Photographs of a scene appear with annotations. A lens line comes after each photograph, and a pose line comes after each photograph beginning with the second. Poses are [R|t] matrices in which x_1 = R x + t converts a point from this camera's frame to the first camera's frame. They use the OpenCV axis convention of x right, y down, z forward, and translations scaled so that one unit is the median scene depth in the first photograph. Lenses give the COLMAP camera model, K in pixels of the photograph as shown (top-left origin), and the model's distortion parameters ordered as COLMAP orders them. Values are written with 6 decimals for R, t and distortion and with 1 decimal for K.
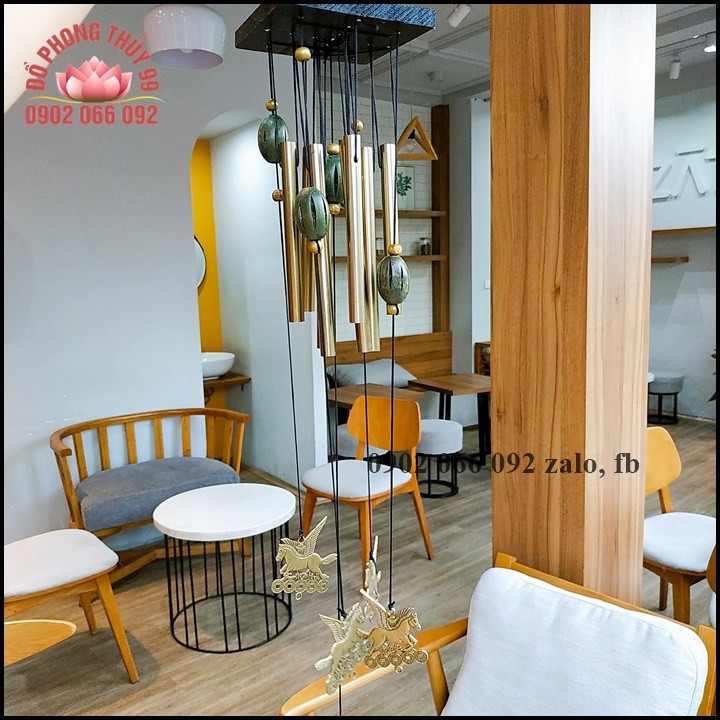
lens RADIAL K [[682.5, 0, 358.2], [0, 682.5, 354.2], [0, 0, 1]] dist [0.075972, -0.168070]
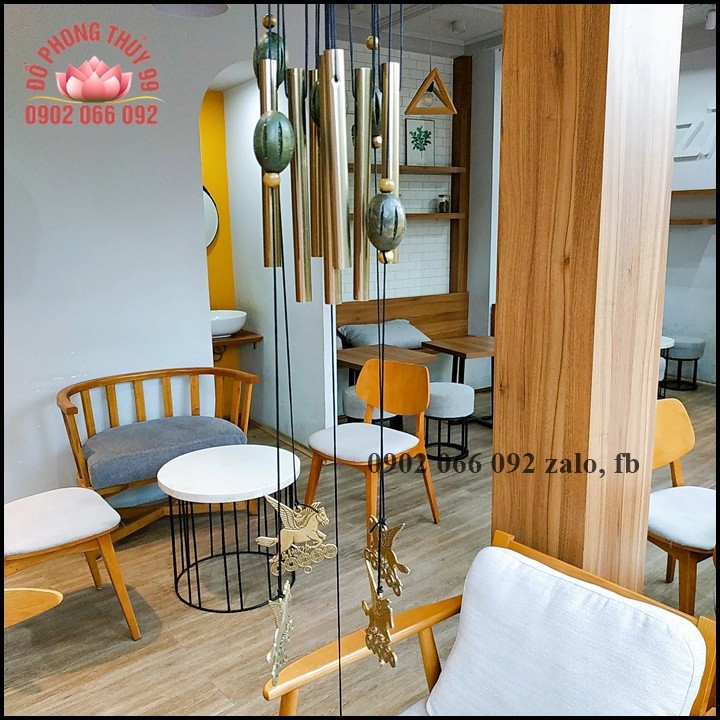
lens RADIAL K [[682.5, 0, 358.2], [0, 682.5, 354.2], [0, 0, 1]] dist [0.075972, -0.168070]
pose [[0.999450, 0.019858, -0.026550, 0.016435], [-0.018134, 0.997805, 0.063692, -0.010439], [0.027756, -0.063175, 0.997616, 0.021717]]
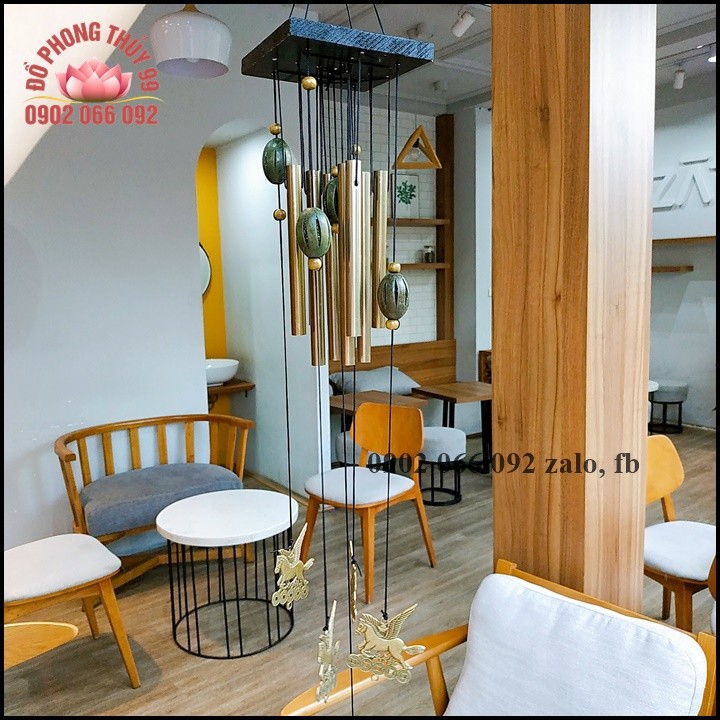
lens RADIAL K [[682.5, 0, 358.2], [0, 682.5, 354.2], [0, 0, 1]] dist [0.075972, -0.168070]
pose [[0.999967, 0.004576, -0.006723, 0.002206], [-0.004651, 0.999927, -0.011120, 0.001132], [0.006671, 0.011151, 0.999916, -0.004438]]
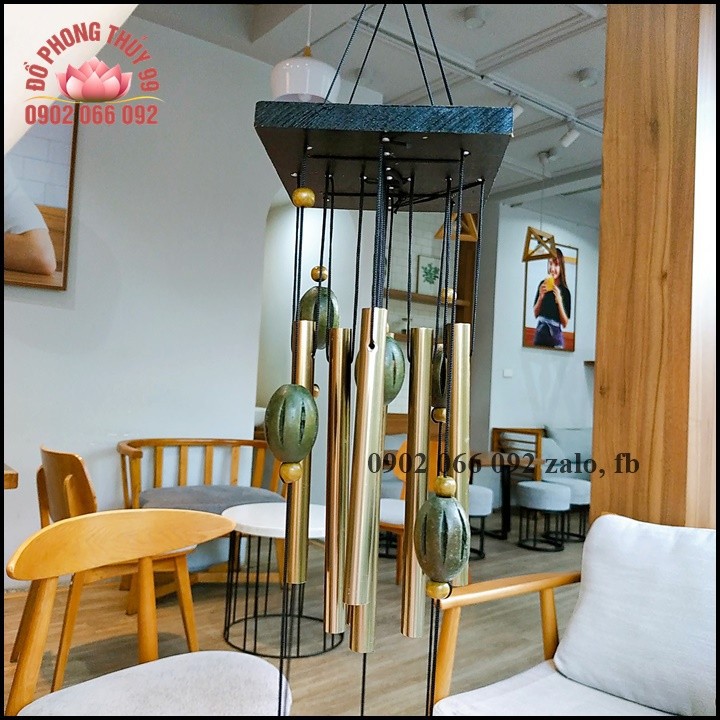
lens RADIAL K [[680.5, 0, 377.7], [0, 680.5, 341.7], [0, 0, 1]] dist [-0.006291, -0.011453]
pose [[0.995989, 0.084299, 0.029990, -0.116091], [-0.077736, 0.981229, -0.176482, 0.135935], [-0.044304, 0.173443, 0.983847, -0.051463]]
